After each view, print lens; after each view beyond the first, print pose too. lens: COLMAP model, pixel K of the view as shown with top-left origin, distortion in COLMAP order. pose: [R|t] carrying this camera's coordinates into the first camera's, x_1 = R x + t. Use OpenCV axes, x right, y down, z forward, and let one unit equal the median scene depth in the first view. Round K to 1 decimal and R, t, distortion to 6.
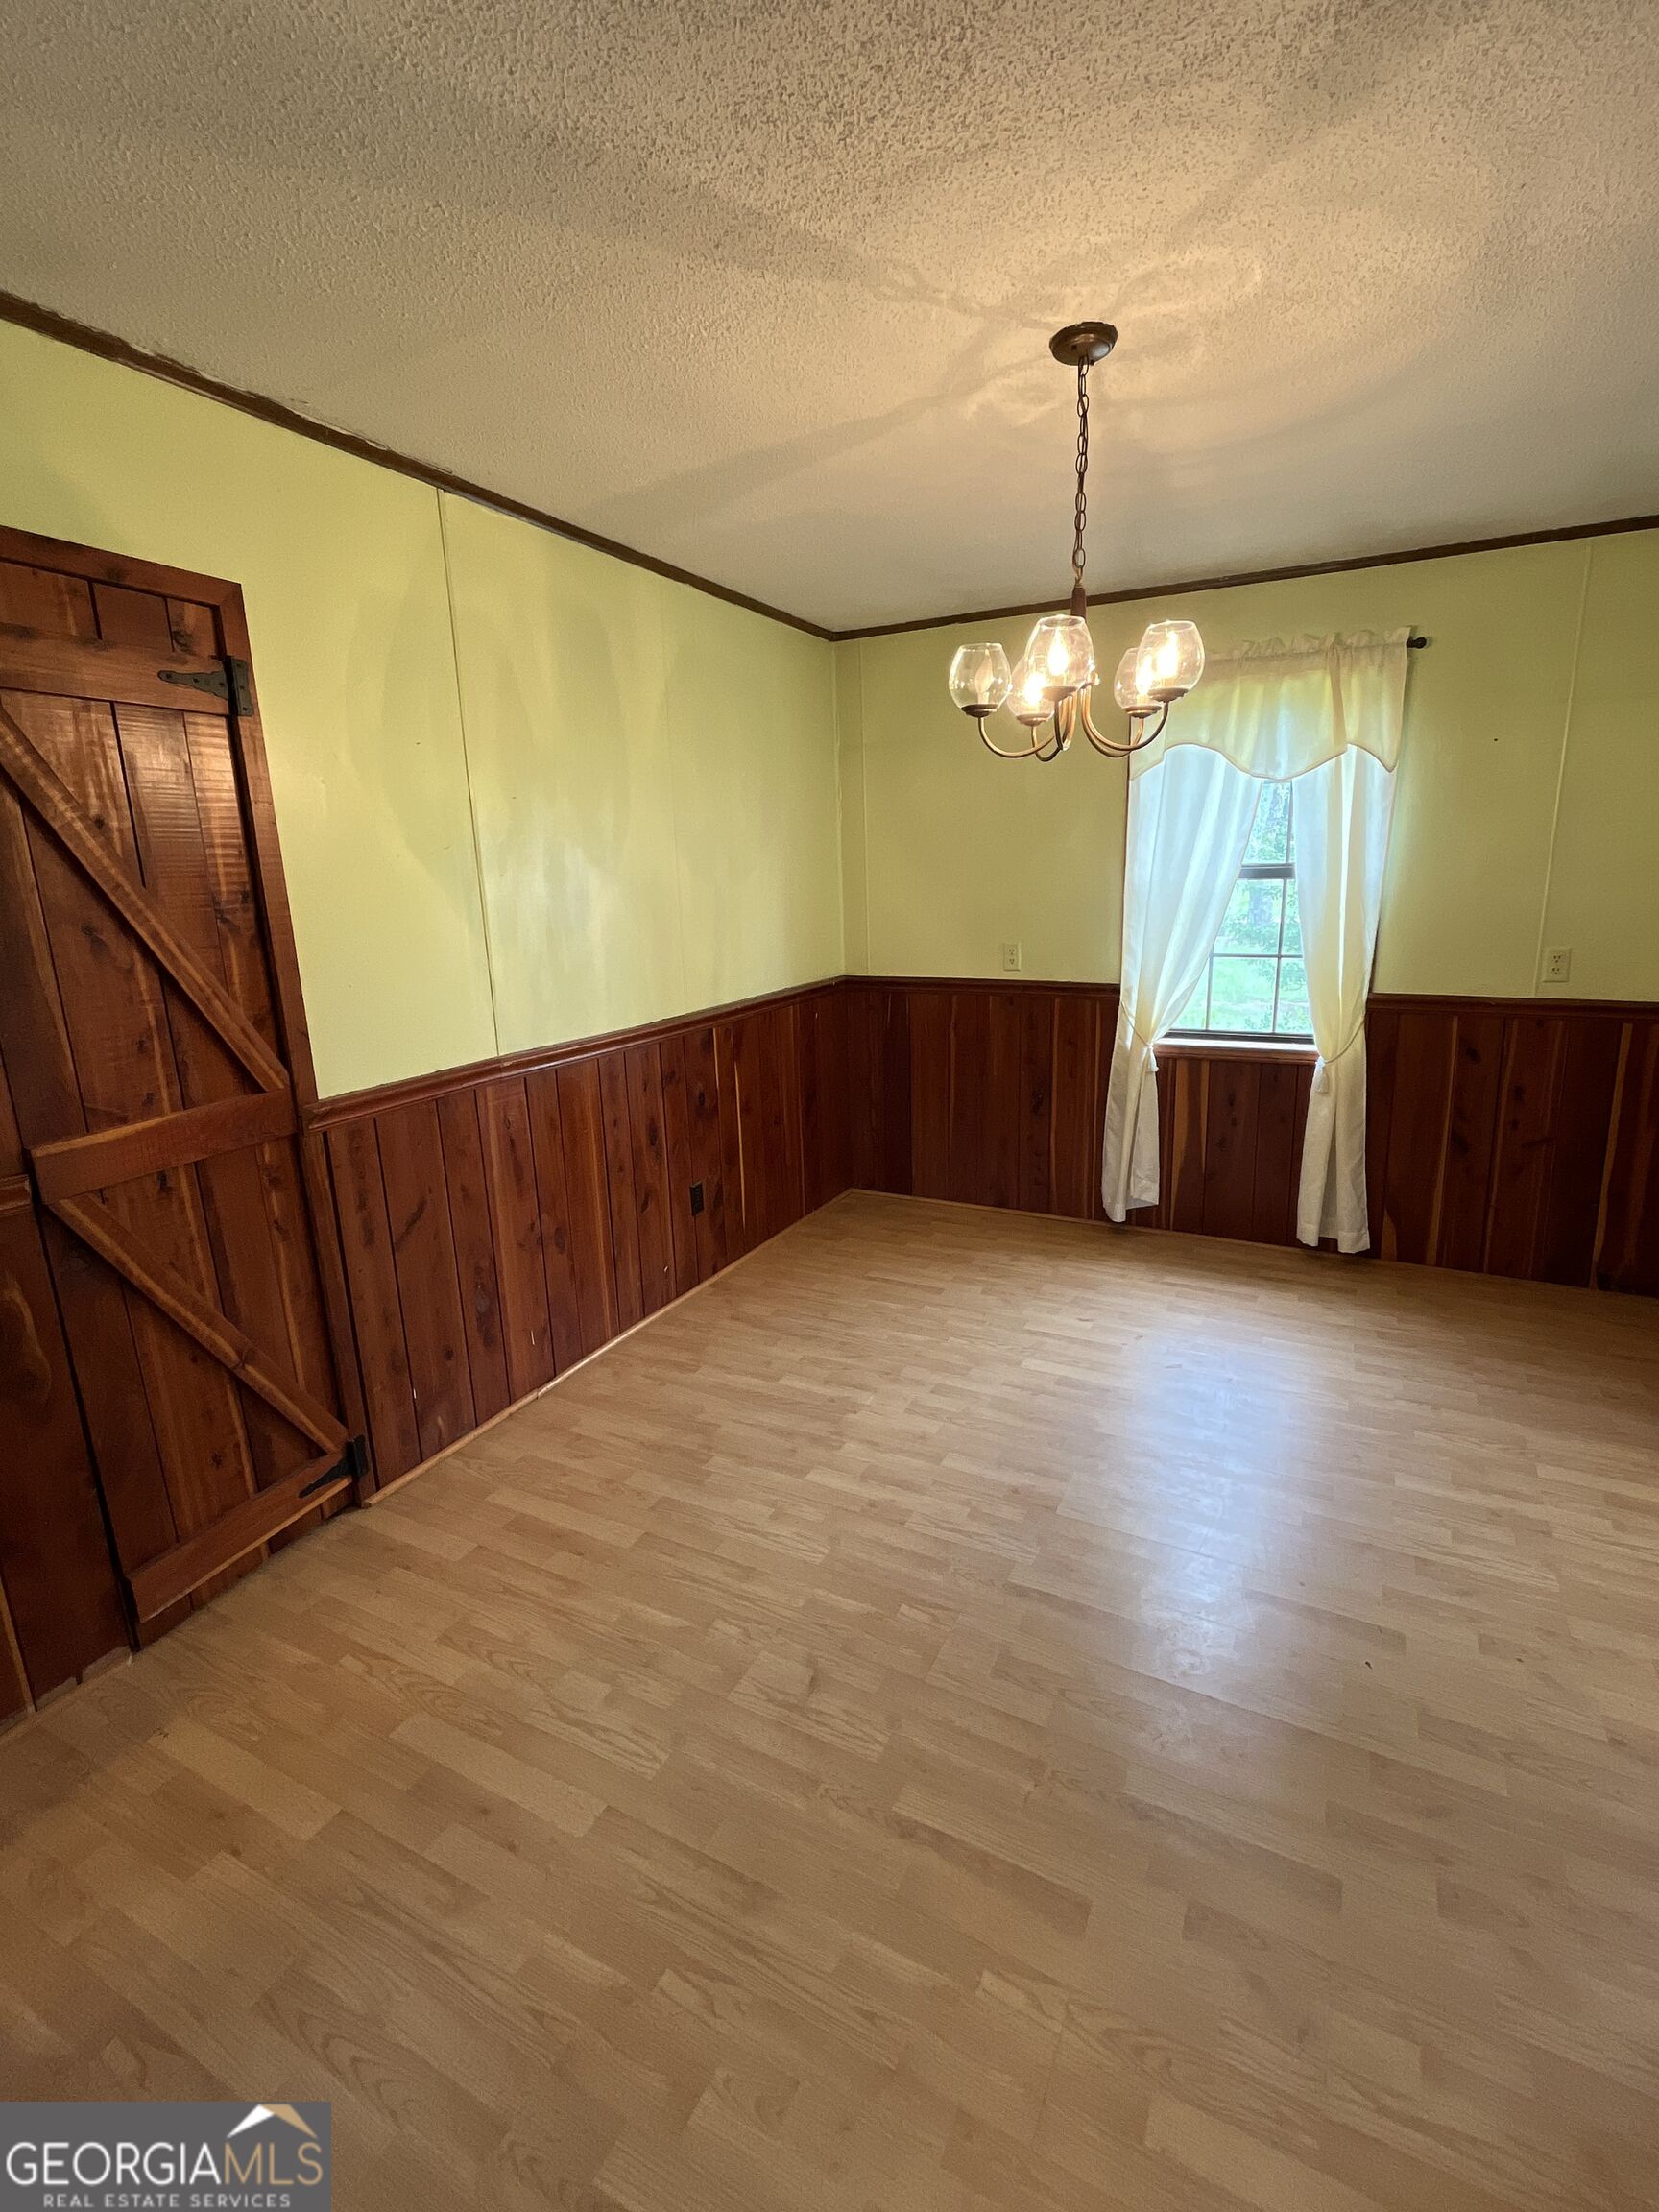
lens RADIAL K [[999.0, 0, 829.9], [0, 999.0, 1103.4], [0, 0, 1]] dist [-0.001698, -0.000236]
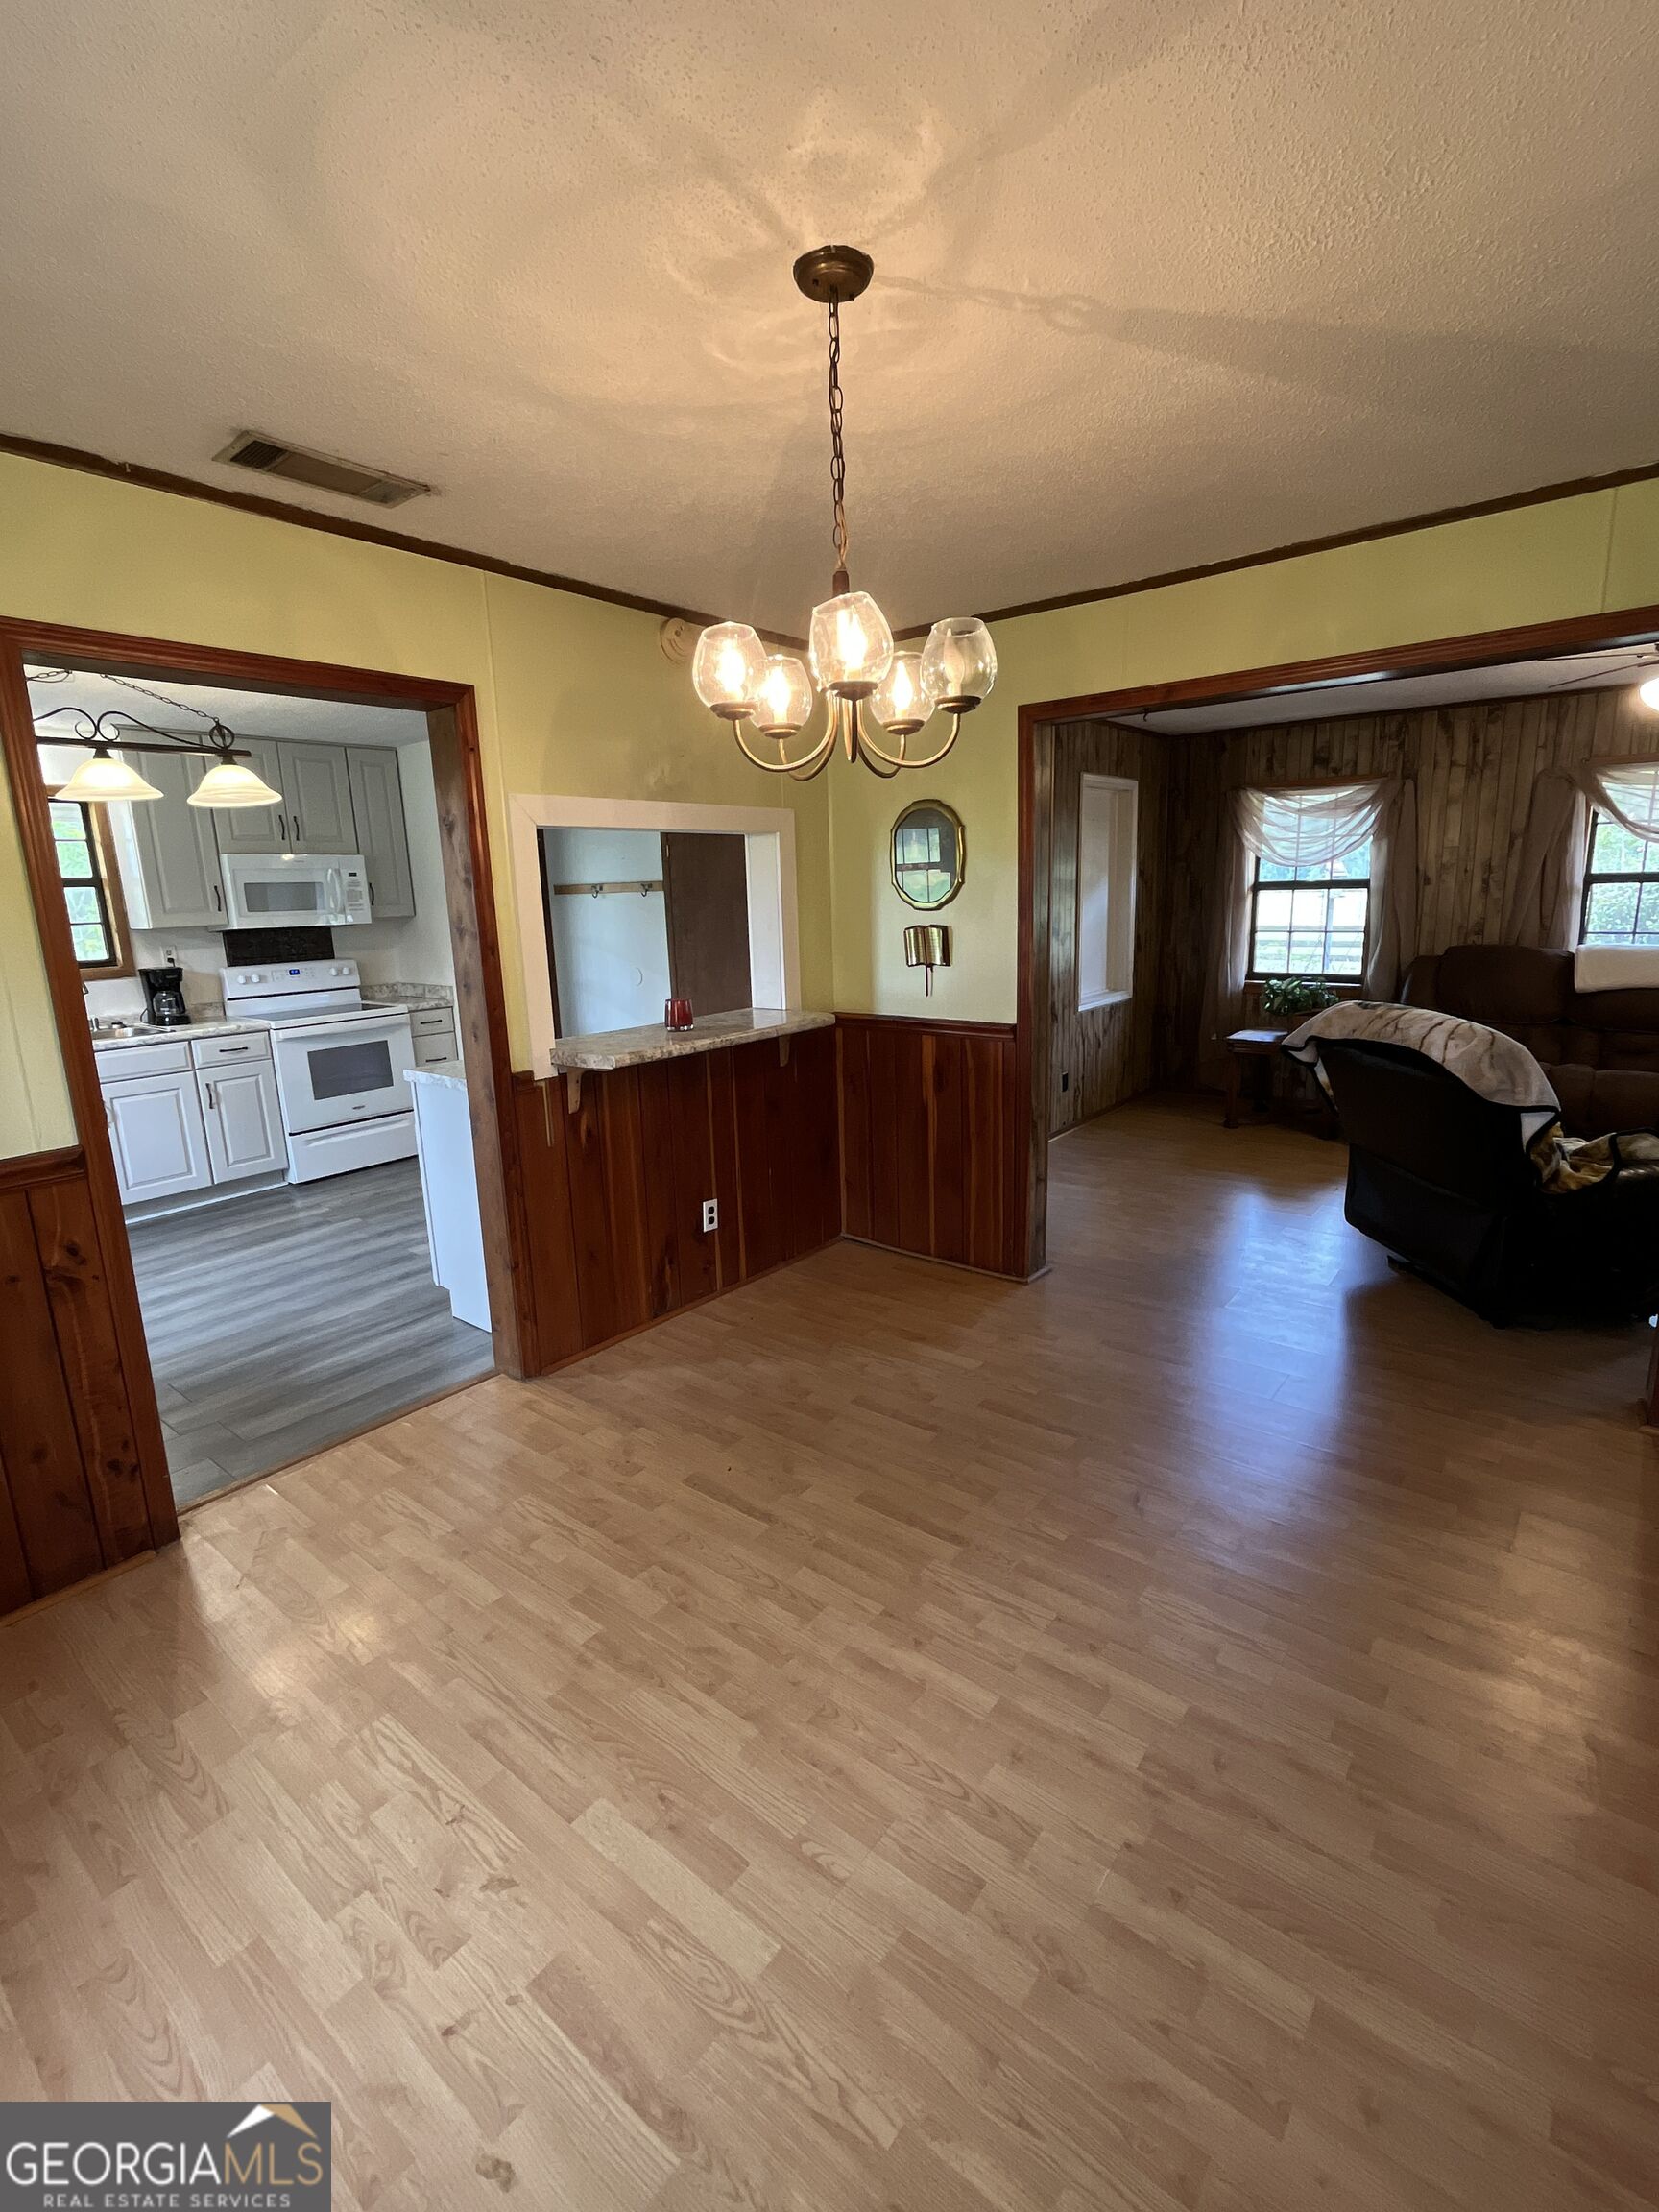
lens RADIAL K [[999.0, 0, 830.0], [0, 999.0, 1102.3], [0, 0, 1]] dist [-0.001698, -0.000236]
pose [[-0.978878, 0.018326, 0.203621, 0.075829], [0.103029, 0.904477, 0.413893, -0.361150], [-0.176586, 0.426129, -0.887260, 1.508505]]
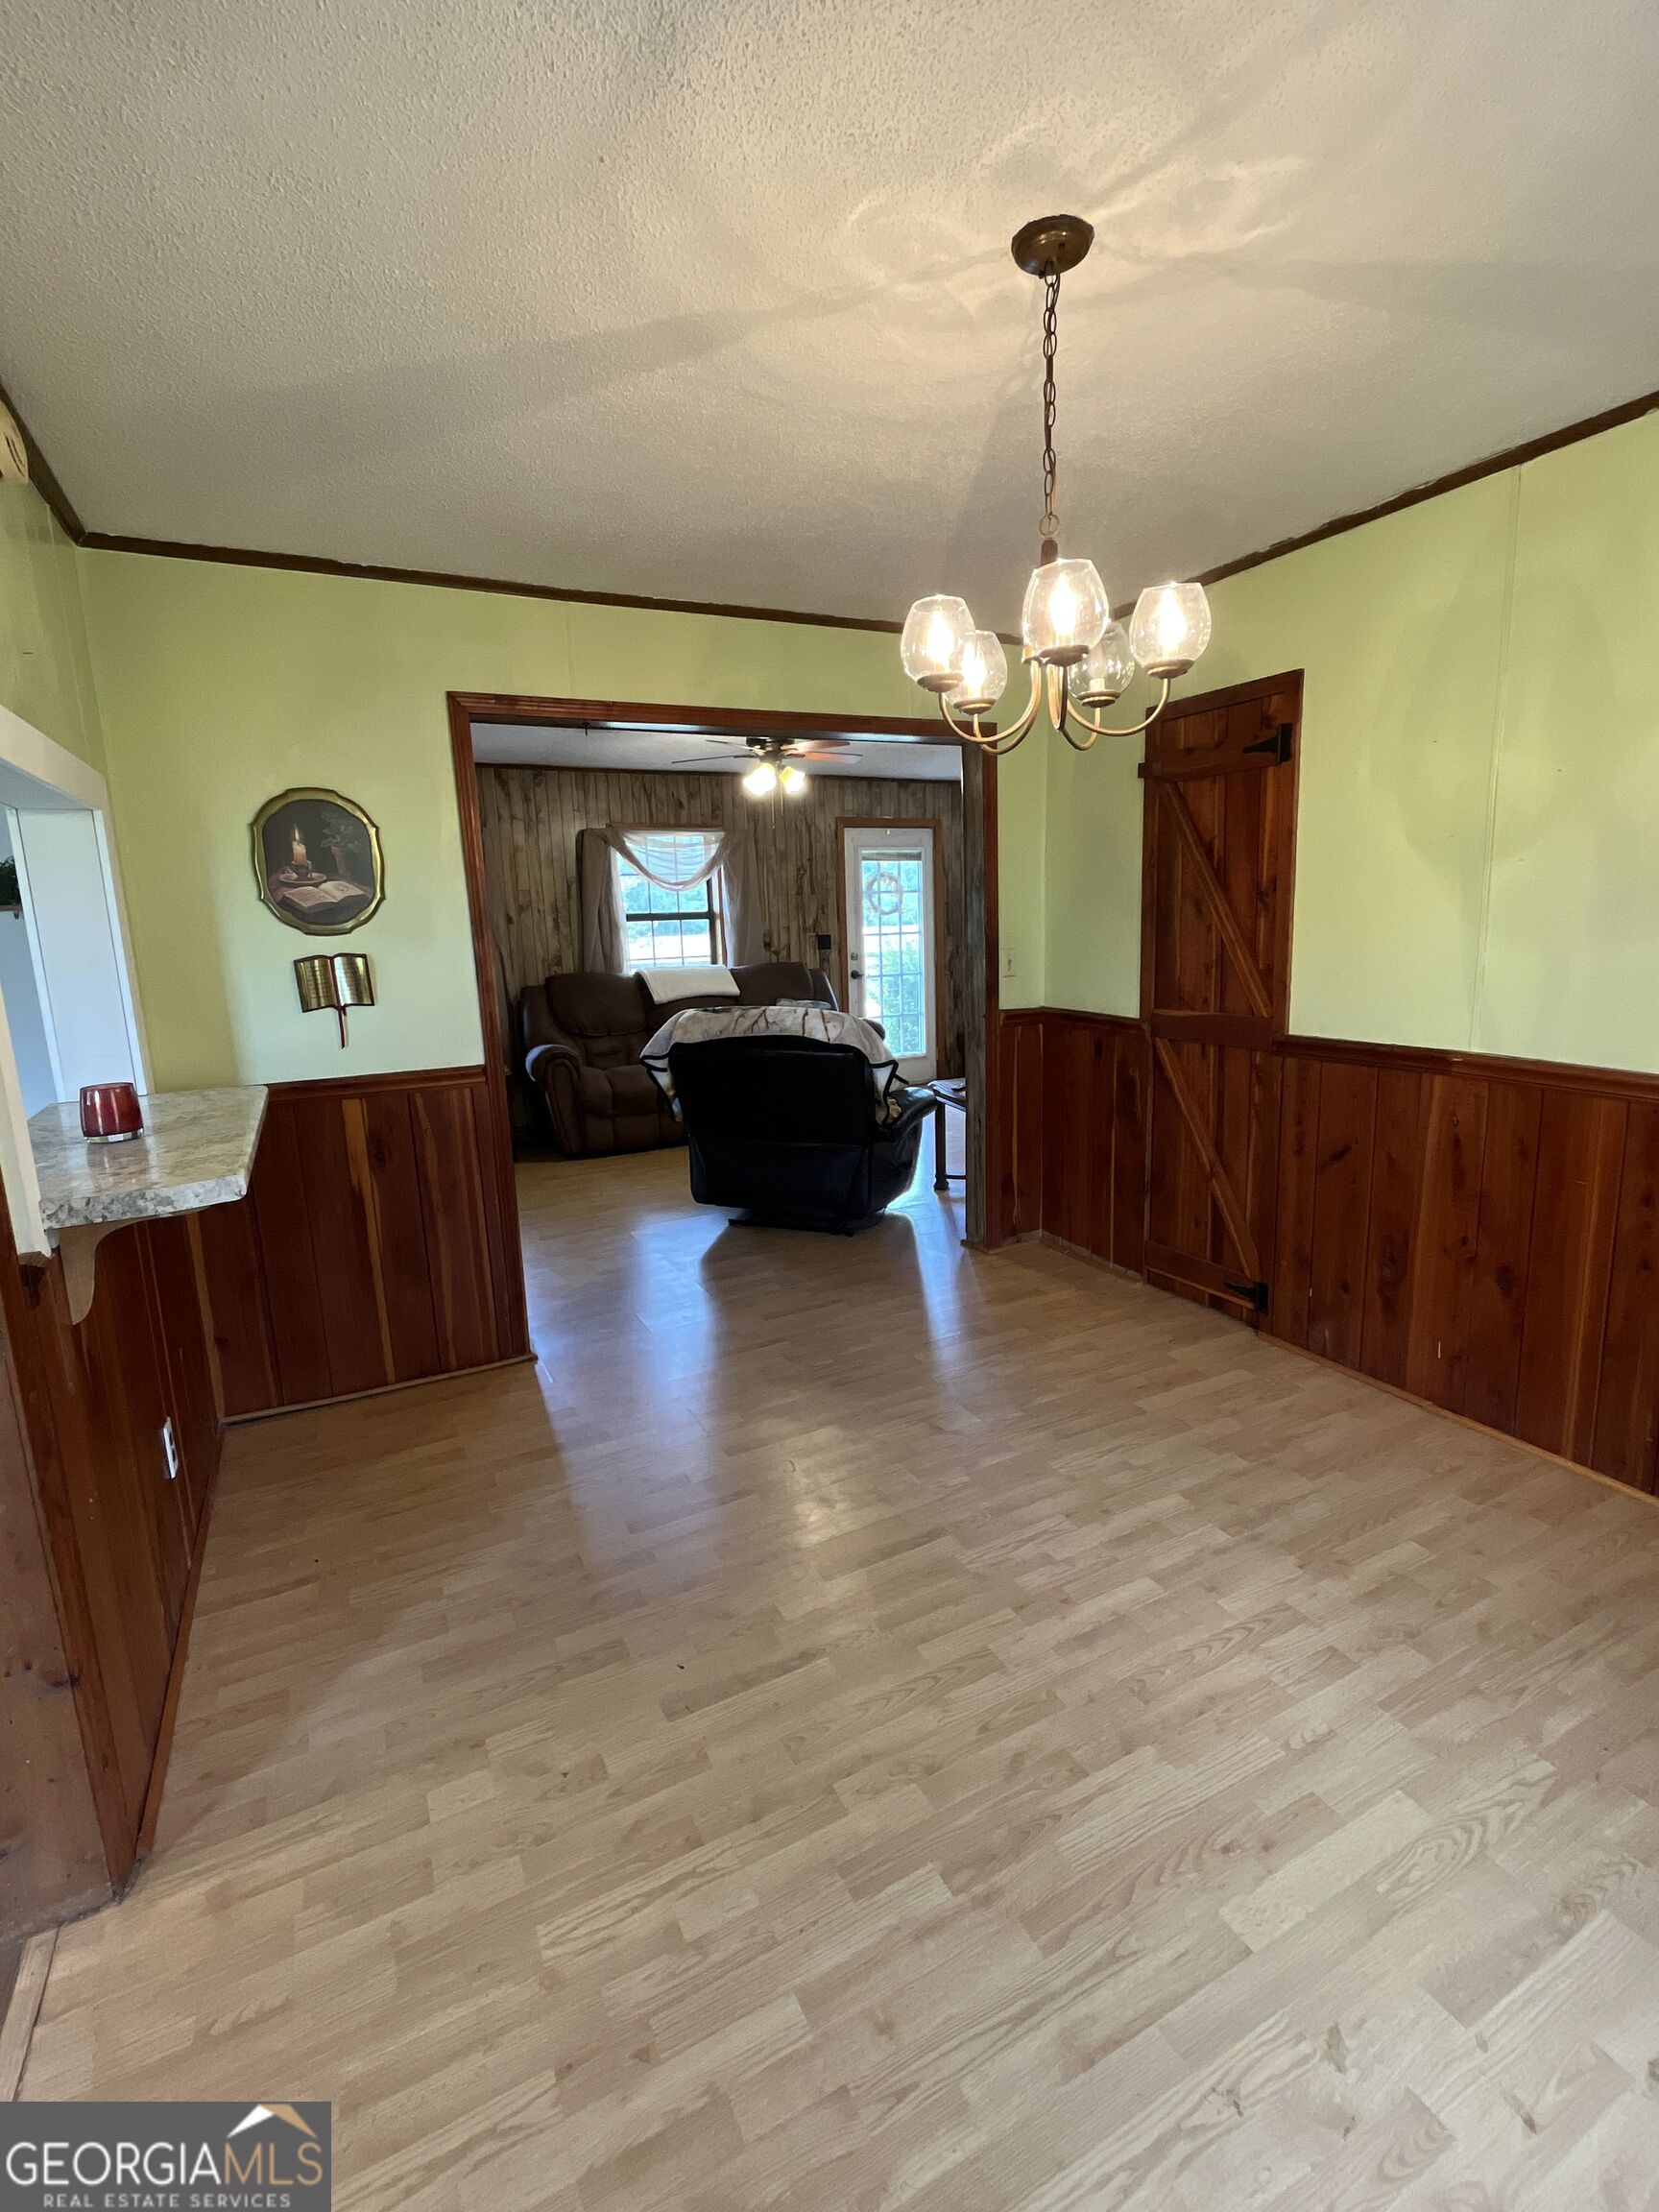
lens RADIAL K [[999.0, 0, 834.5], [0, 999.0, 1102.4], [0, 0, 1]] dist [-0.001698, -0.000236]
pose [[-0.574157, 0.201992, -0.793438, 0.862467], [-0.136109, 0.932057, 0.335774, -0.263312], [0.807353, 0.300781, -0.507654, 1.107912]]
